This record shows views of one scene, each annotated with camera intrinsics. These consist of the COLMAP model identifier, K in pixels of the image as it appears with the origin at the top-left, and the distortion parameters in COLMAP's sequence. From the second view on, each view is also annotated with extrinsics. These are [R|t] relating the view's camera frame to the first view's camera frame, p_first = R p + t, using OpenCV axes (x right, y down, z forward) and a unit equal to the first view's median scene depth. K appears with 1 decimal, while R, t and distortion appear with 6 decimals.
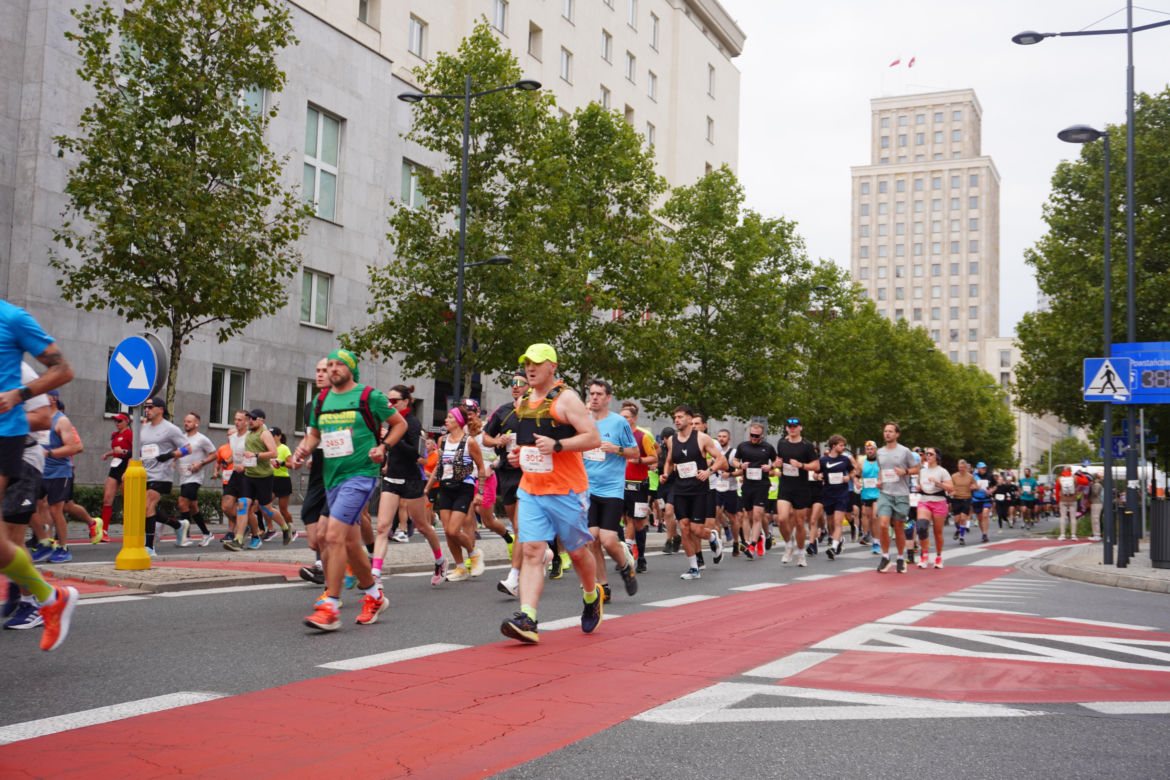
lens RADIAL K [[1285.3, 0, 561.9], [0, 1285.3, 368.9], [0, 0, 1]] dist [0.018420, 0.000000]
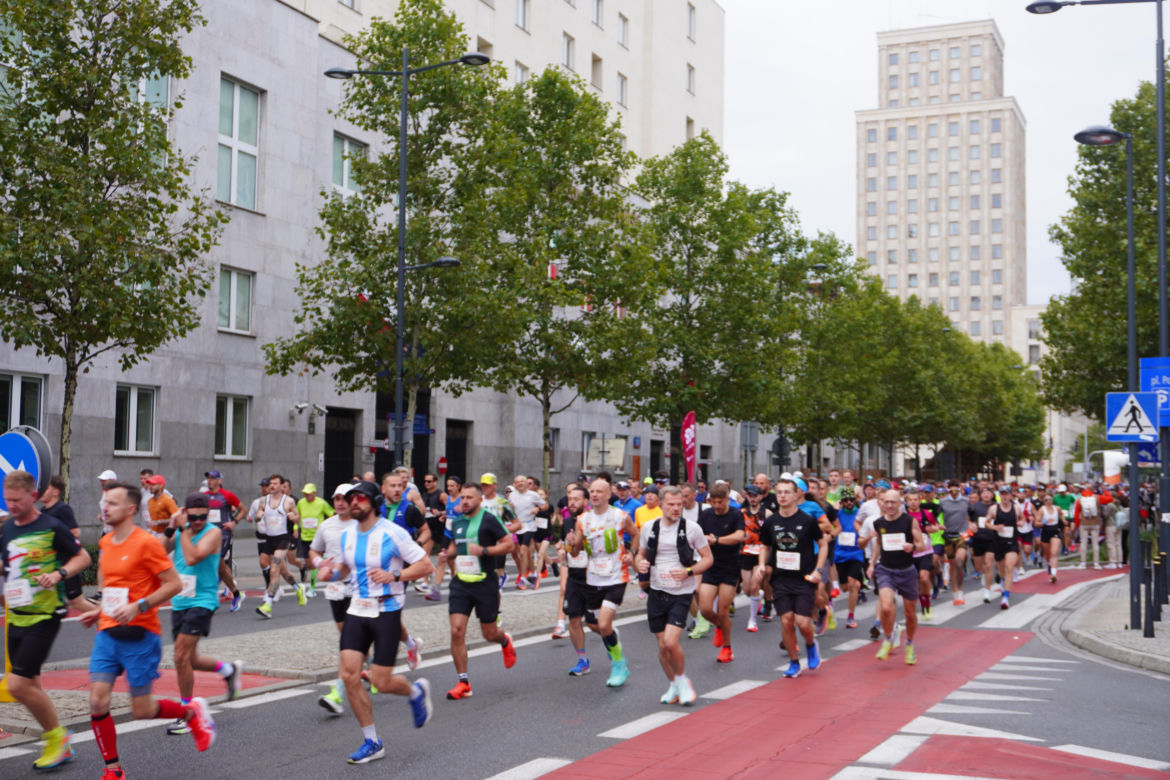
lens RADIAL K [[1520.6, 0, 600.7], [0, 1520.6, 143.8], [0, 0, 1]] dist [0.025593, 0.000000]
pose [[0.999723, -0.016608, 0.016681, 0.039891], [0.016222, 0.999605, 0.022965, -0.182332], [-0.017056, -0.022688, 0.999597, -0.027918]]
